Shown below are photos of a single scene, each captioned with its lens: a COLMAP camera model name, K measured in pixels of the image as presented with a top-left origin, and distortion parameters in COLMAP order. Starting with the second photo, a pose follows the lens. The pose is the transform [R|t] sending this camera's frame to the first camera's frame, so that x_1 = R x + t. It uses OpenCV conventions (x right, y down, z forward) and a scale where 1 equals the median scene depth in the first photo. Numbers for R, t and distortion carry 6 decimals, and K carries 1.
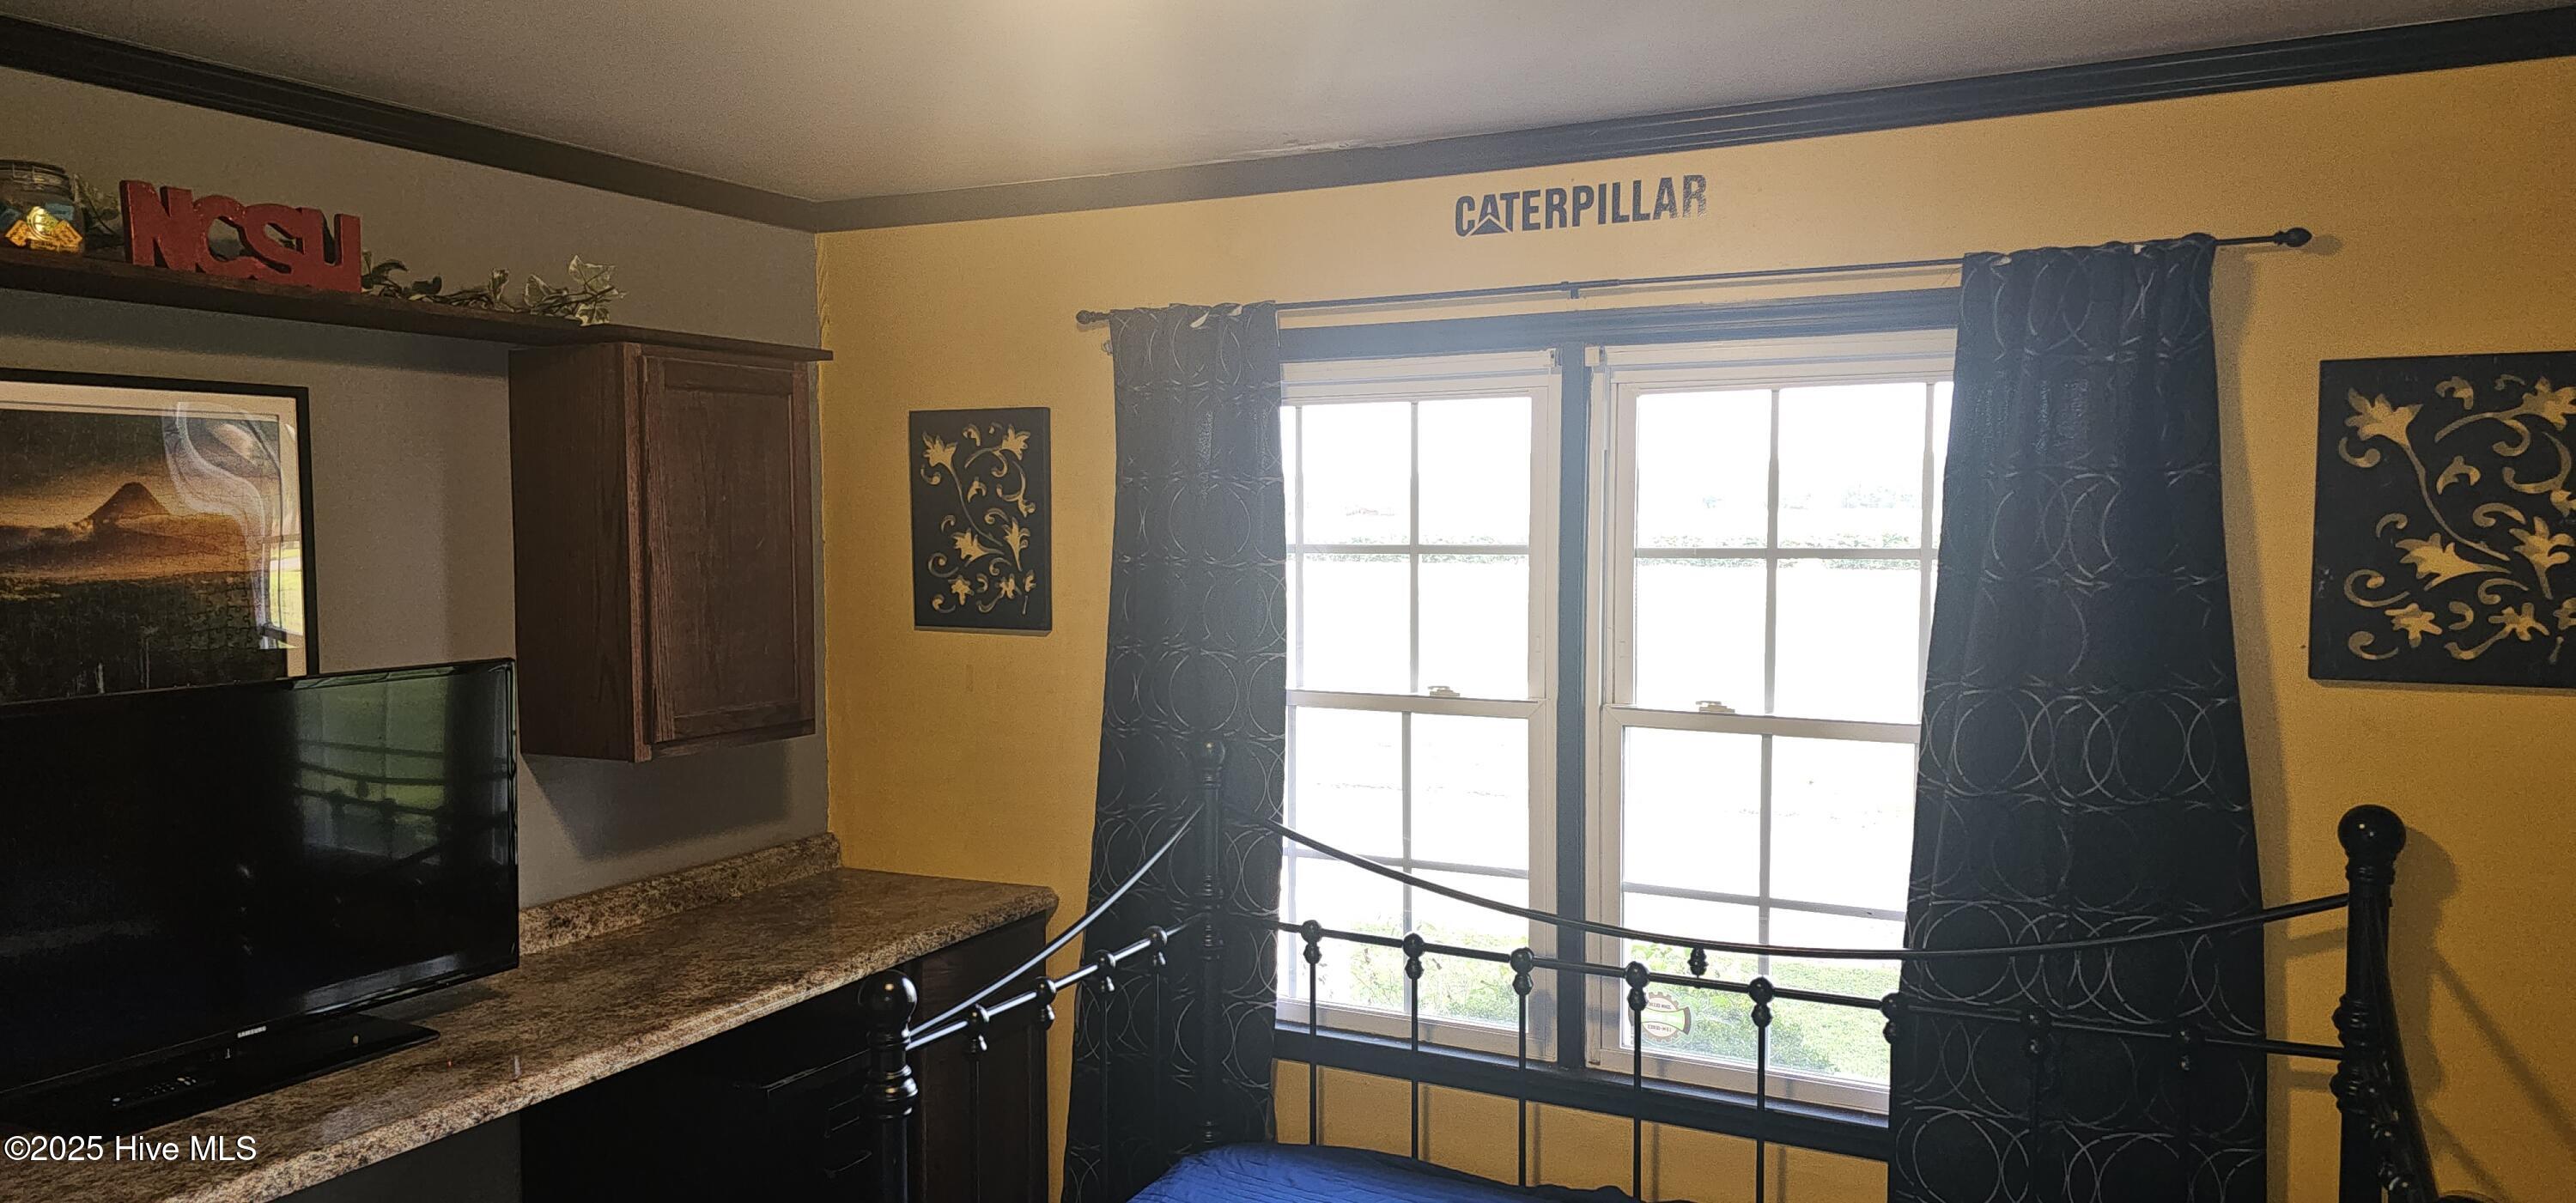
lens RADIAL K [[1726.5, 0, 1295.2], [0, 1726.5, 618.0], [0, 0, 1]] dist [0.081012, -0.079442]
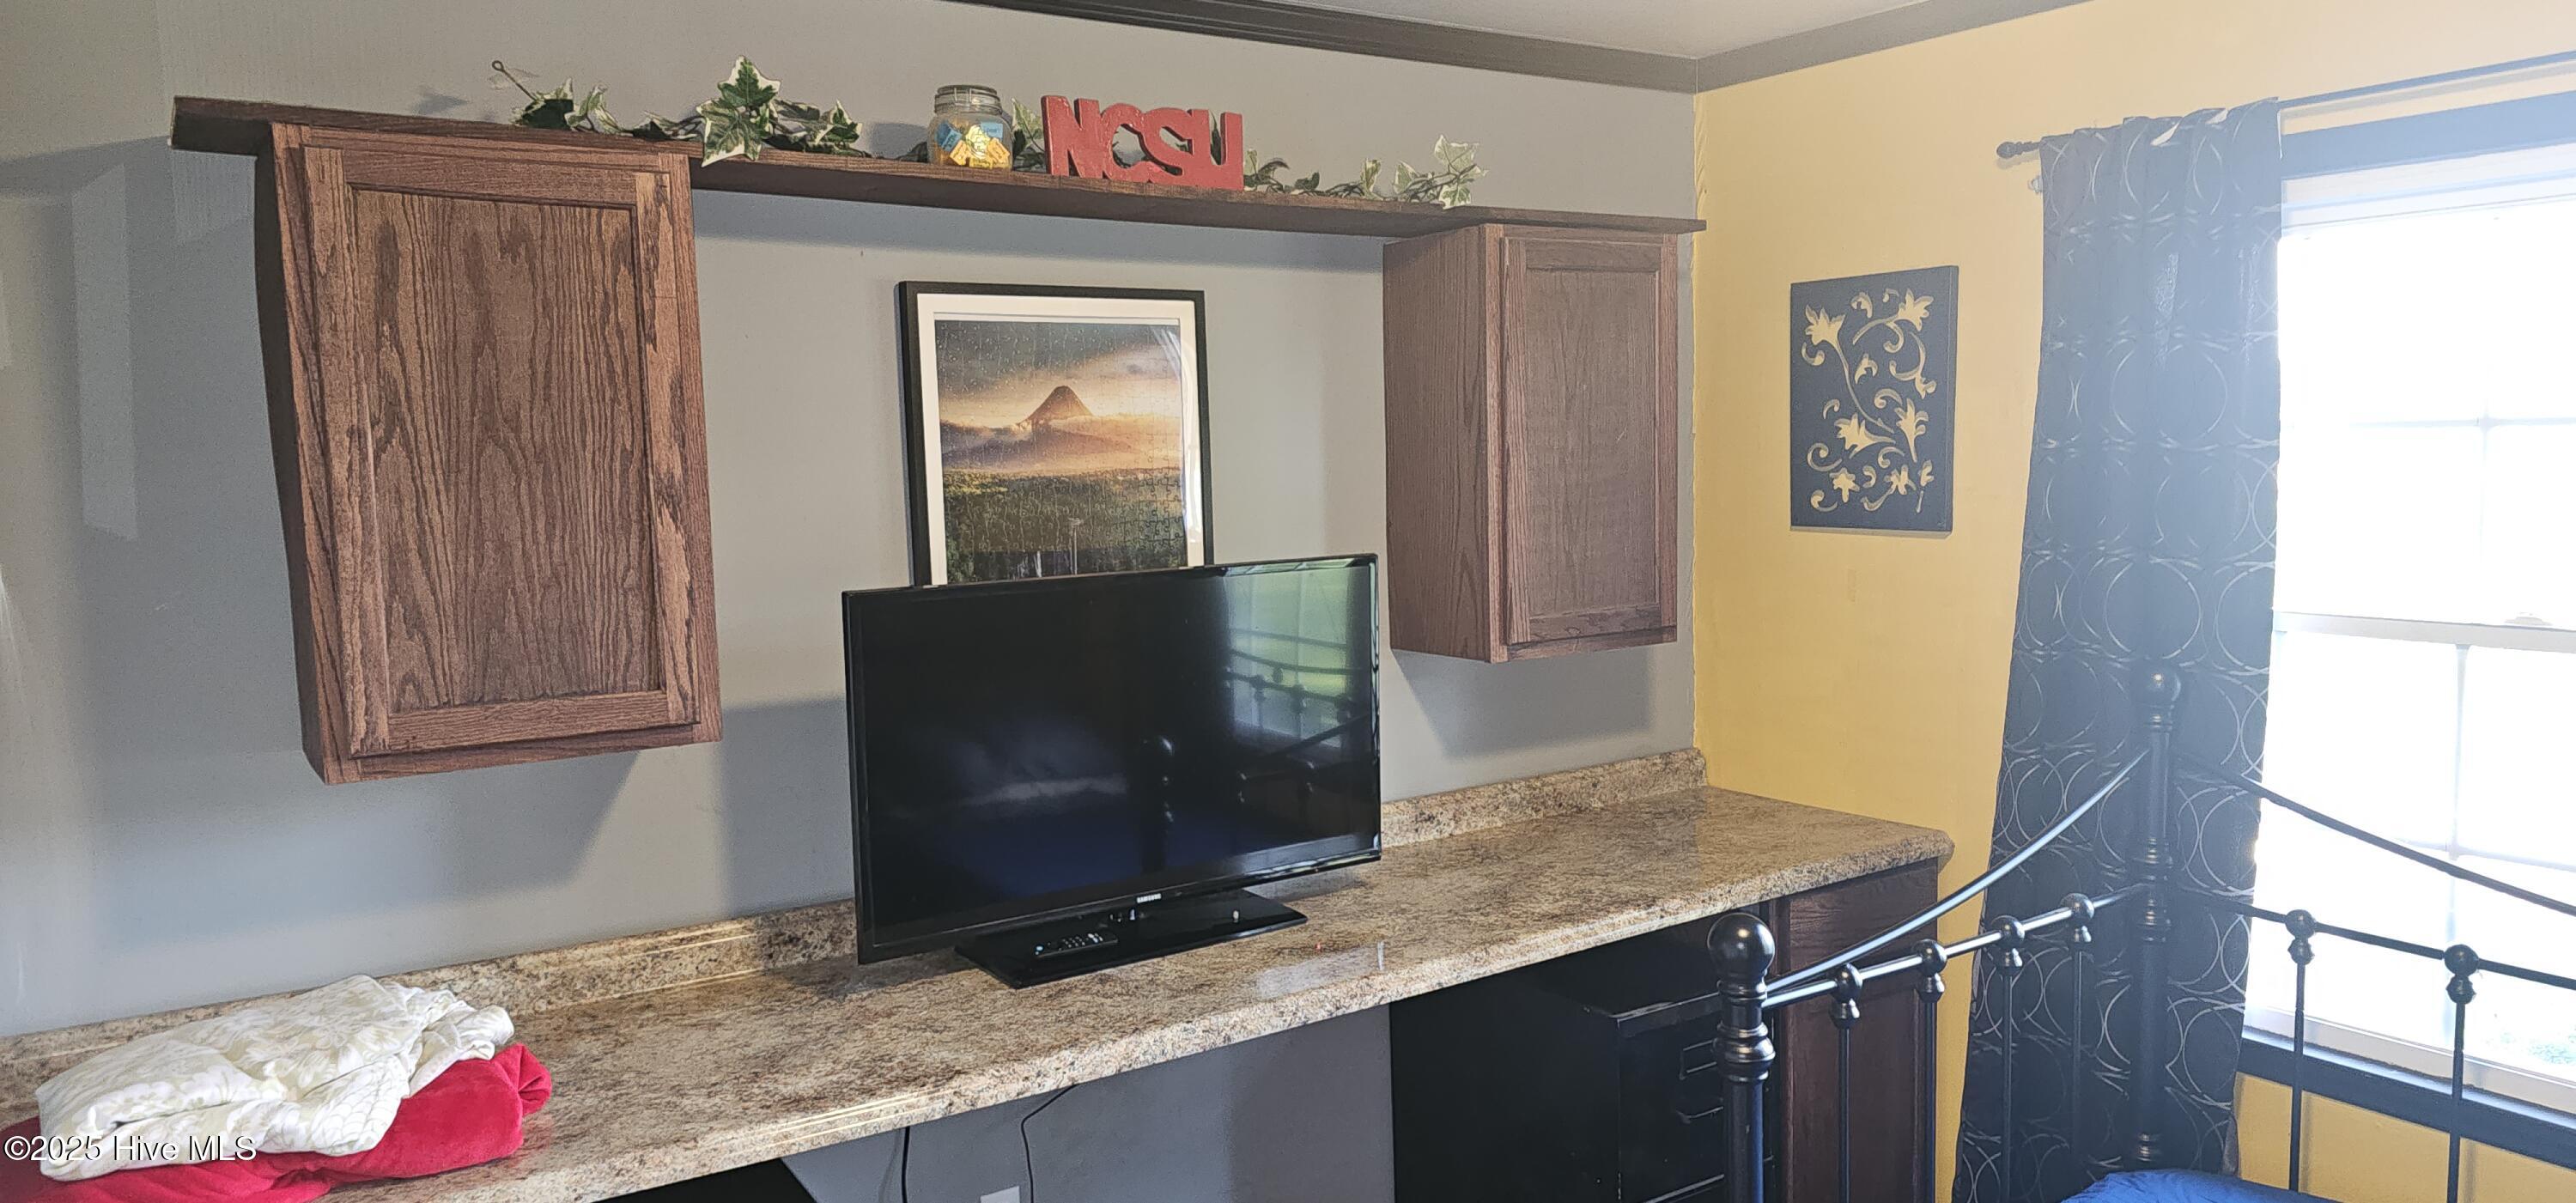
lens RADIAL K [[1726.5, 0, 1310.2], [0, 1726.5, 612.0], [0, 0, 1]] dist [0.081012, -0.079442]
pose [[0.878325, 0.031385, -0.477032, -0.009444], [-0.007970, 0.998665, 0.051030, 0.005985], [0.477997, -0.041019, 0.877403, 0.108993]]
